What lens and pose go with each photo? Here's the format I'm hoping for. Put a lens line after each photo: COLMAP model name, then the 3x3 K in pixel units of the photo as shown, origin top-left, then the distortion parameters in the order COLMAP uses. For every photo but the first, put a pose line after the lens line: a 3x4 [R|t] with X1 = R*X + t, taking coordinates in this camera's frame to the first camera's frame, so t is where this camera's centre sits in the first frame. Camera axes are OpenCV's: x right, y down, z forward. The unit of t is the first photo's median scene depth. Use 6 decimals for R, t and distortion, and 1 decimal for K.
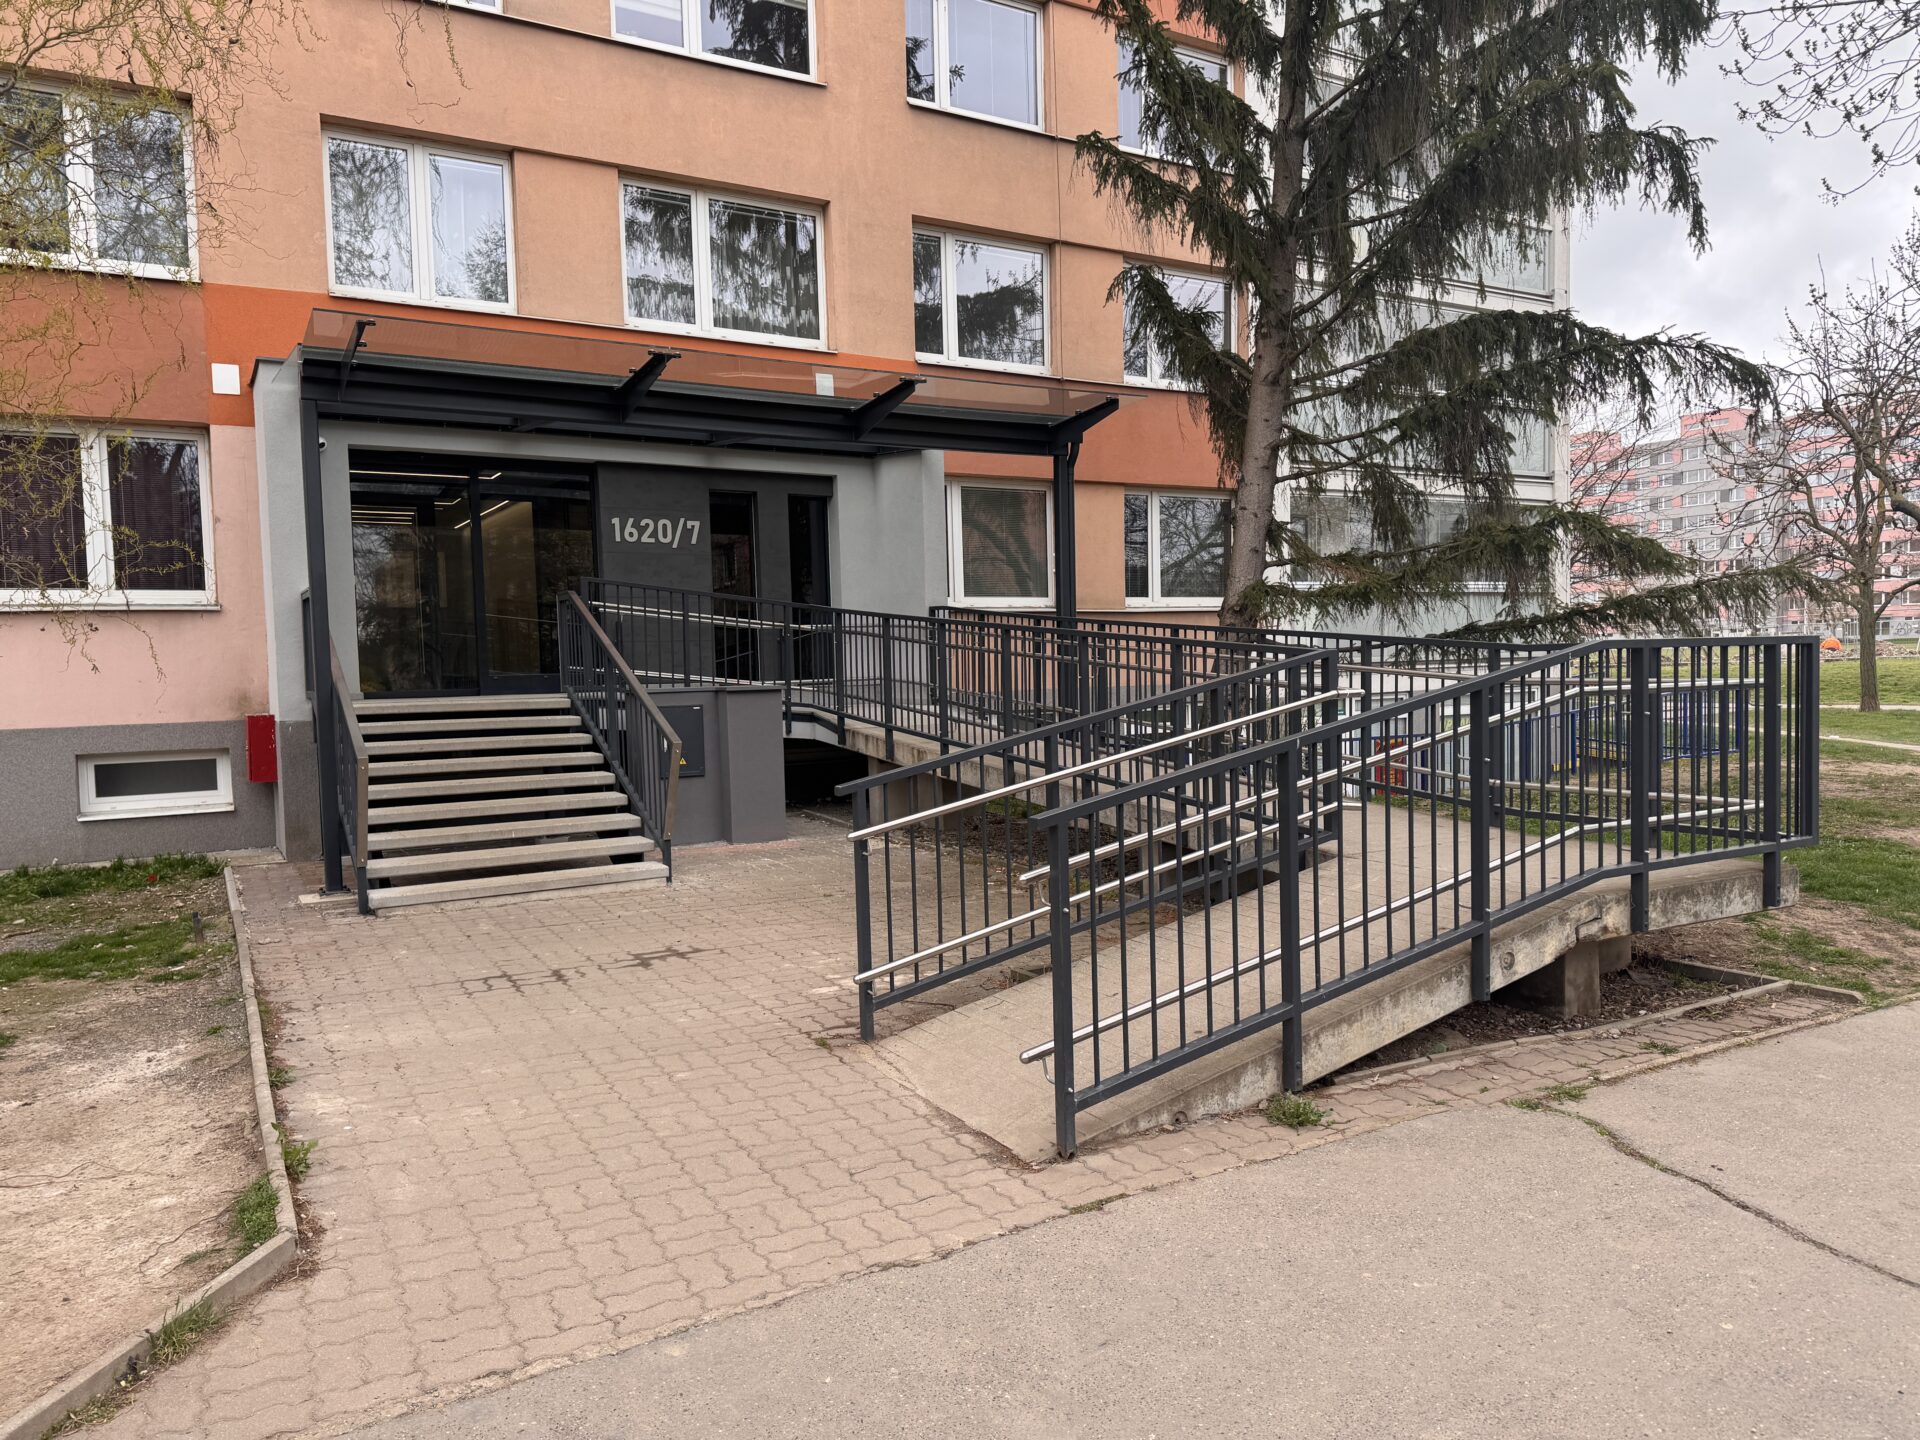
lens RADIAL K [[1433.0, 0, 952.5], [0, 1433.0, 685.8], [0, 0, 1]] dist [0.200345, 0.002275]
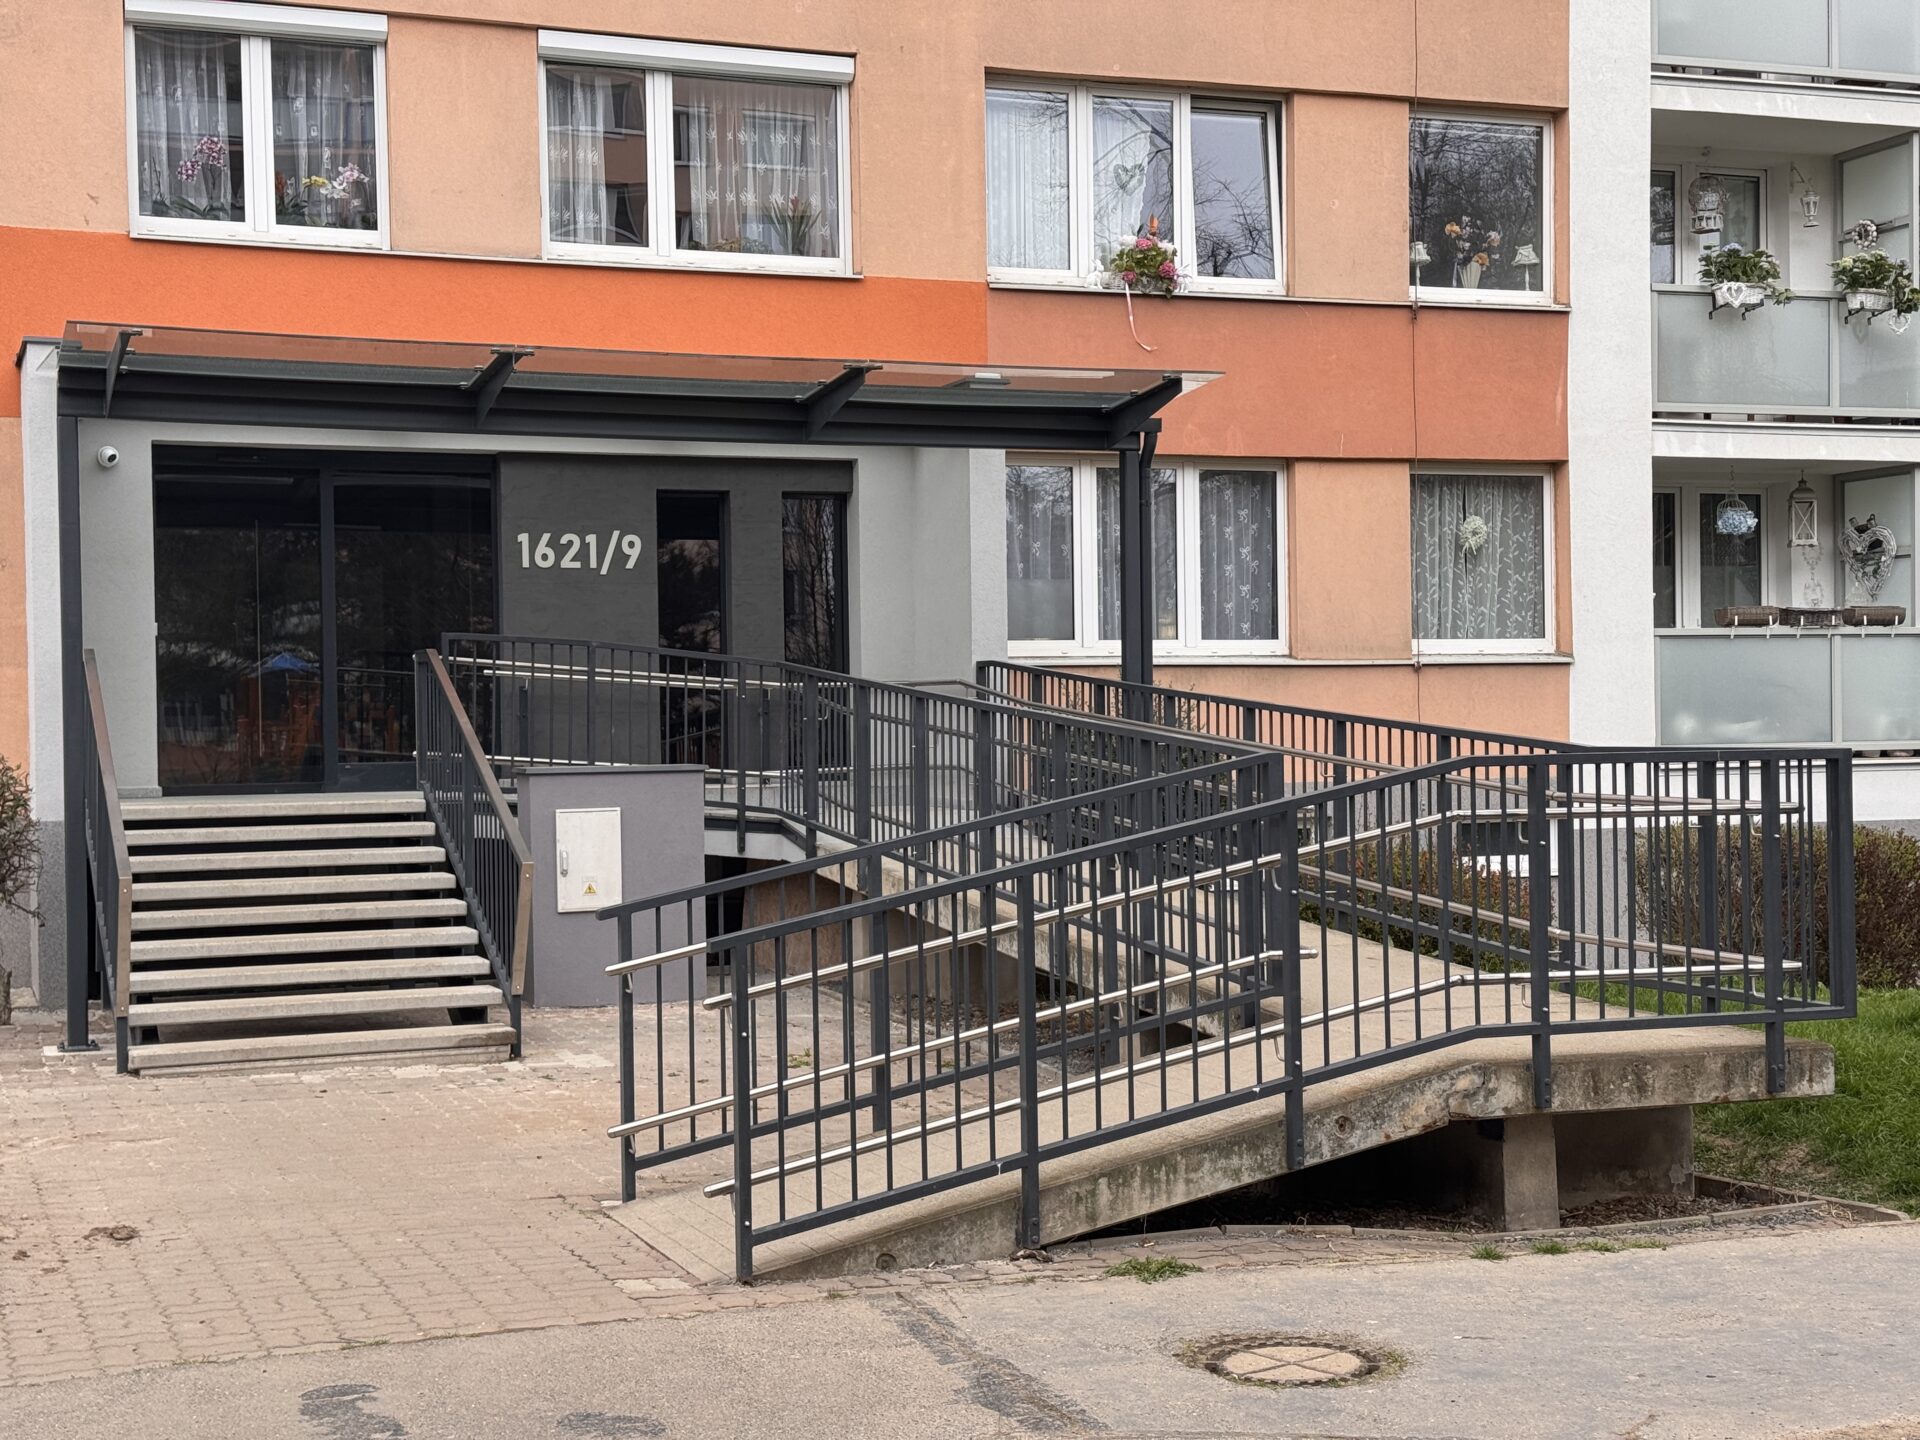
lens RADIAL K [[2857.8, 0, 960.0], [0, 2857.8, 720.0], [0, 0, 1]] dist [0.453271, -0.028317]
pose [[0.987638, 0.007761, -0.156557, 0.225024], [-0.009900, 0.999868, -0.012888, -0.014215], [0.156436, 0.014279, 0.987585, -0.382267]]
